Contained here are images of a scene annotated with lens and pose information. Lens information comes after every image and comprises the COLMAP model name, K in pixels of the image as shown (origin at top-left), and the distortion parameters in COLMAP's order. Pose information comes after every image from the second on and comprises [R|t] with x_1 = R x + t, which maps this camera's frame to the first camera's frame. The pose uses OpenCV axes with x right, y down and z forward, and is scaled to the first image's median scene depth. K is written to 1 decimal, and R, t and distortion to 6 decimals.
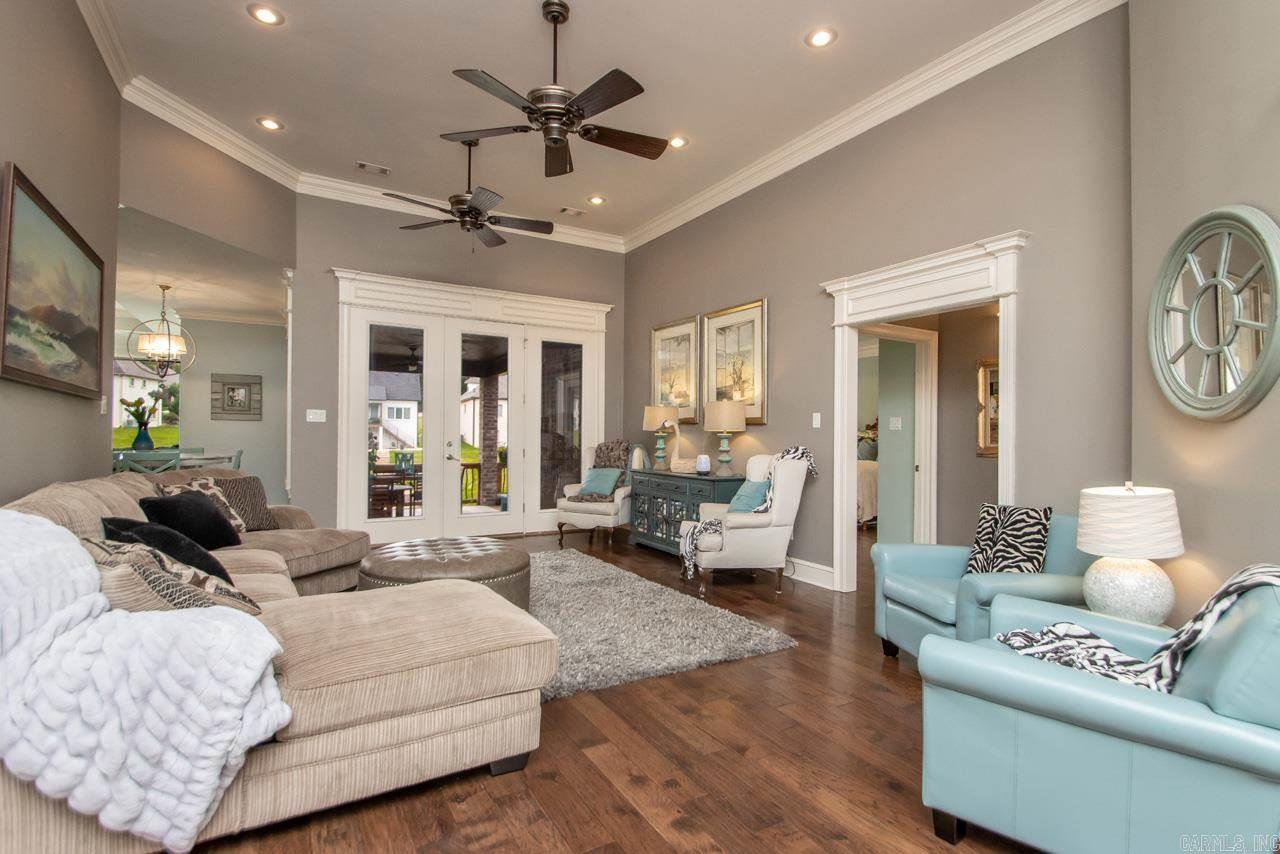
lens RADIAL K [[599.6, 0, 633.7], [0, 599.6, 434.4], [0, 0, 1]] dist [0.012932, -0.012889]
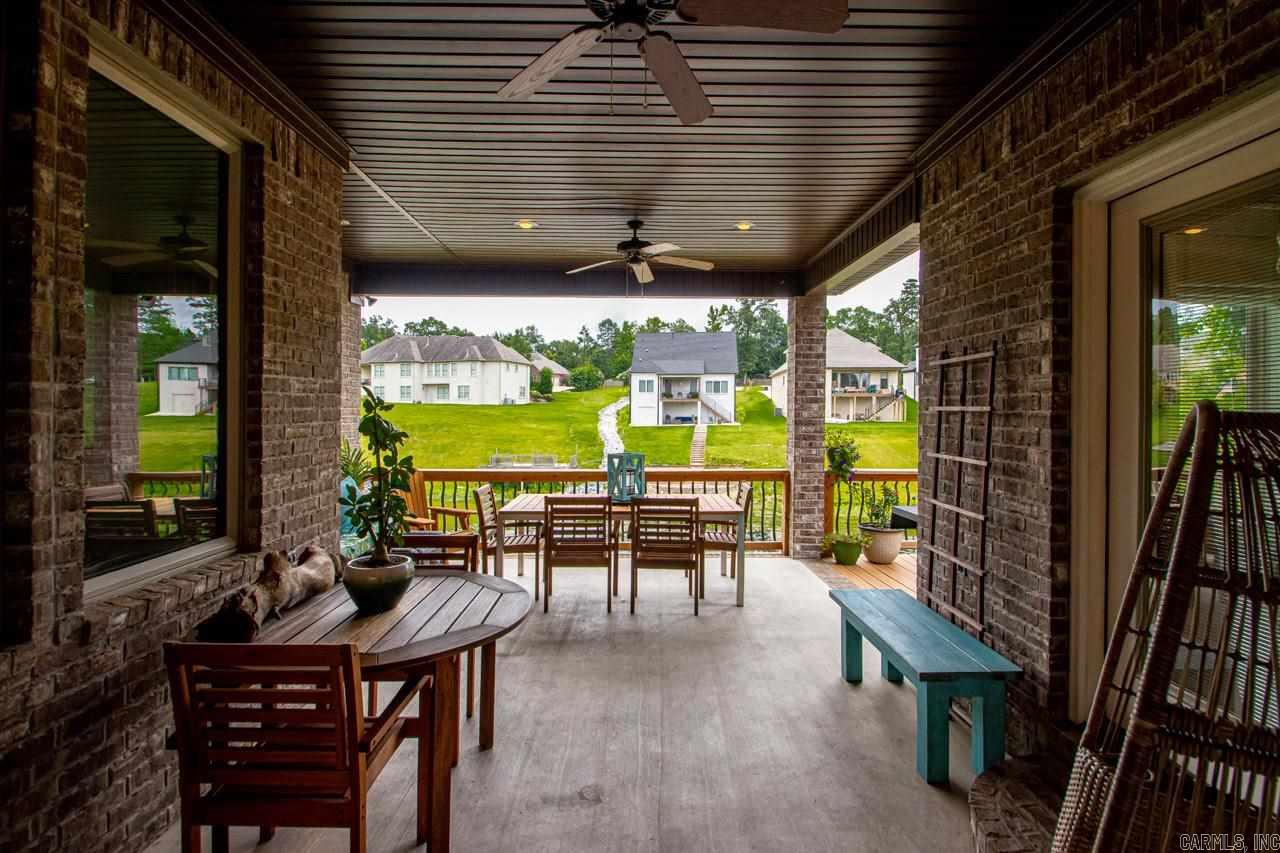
lens RADIAL K [[599.6, 0, 641.0], [0, 599.6, 416.2], [0, 0, 1]] dist [0.012932, -0.012889]
pose [[0.872714, -0.003061, -0.488222, -0.480907], [0.010289, 0.999874, 0.012122, -0.016408], [0.488123, -0.015602, 0.872635, 2.028841]]
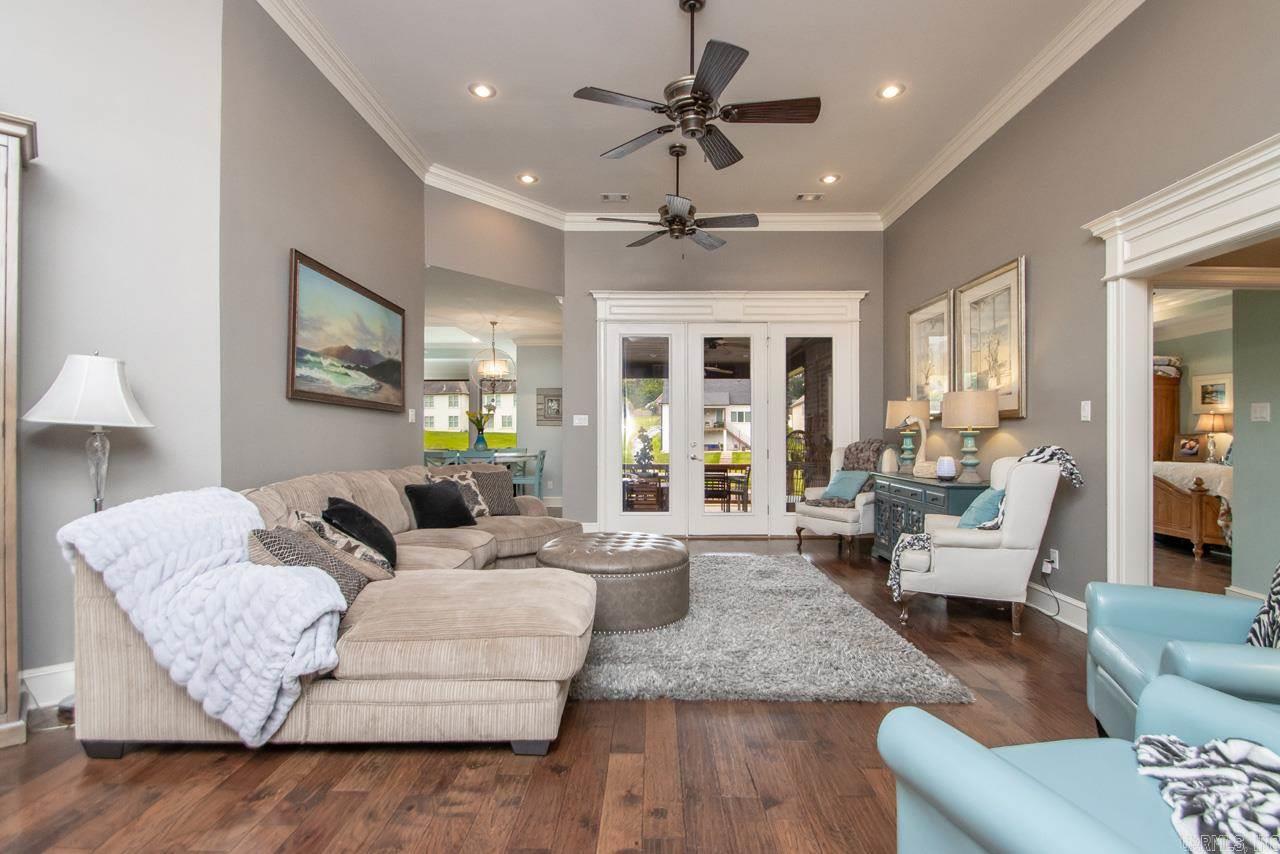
lens RADIAL K [[599.6, 0, 655.1], [0, 599.6, 438.8], [0, 0, 1]] dist [0.012932, -0.012889]
pose [[0.865584, -0.007952, -0.500700, 0.242249], [0.010032, 0.999949, 0.001461, 0.005350], [0.500663, -0.006288, 0.865620, 0.098085]]
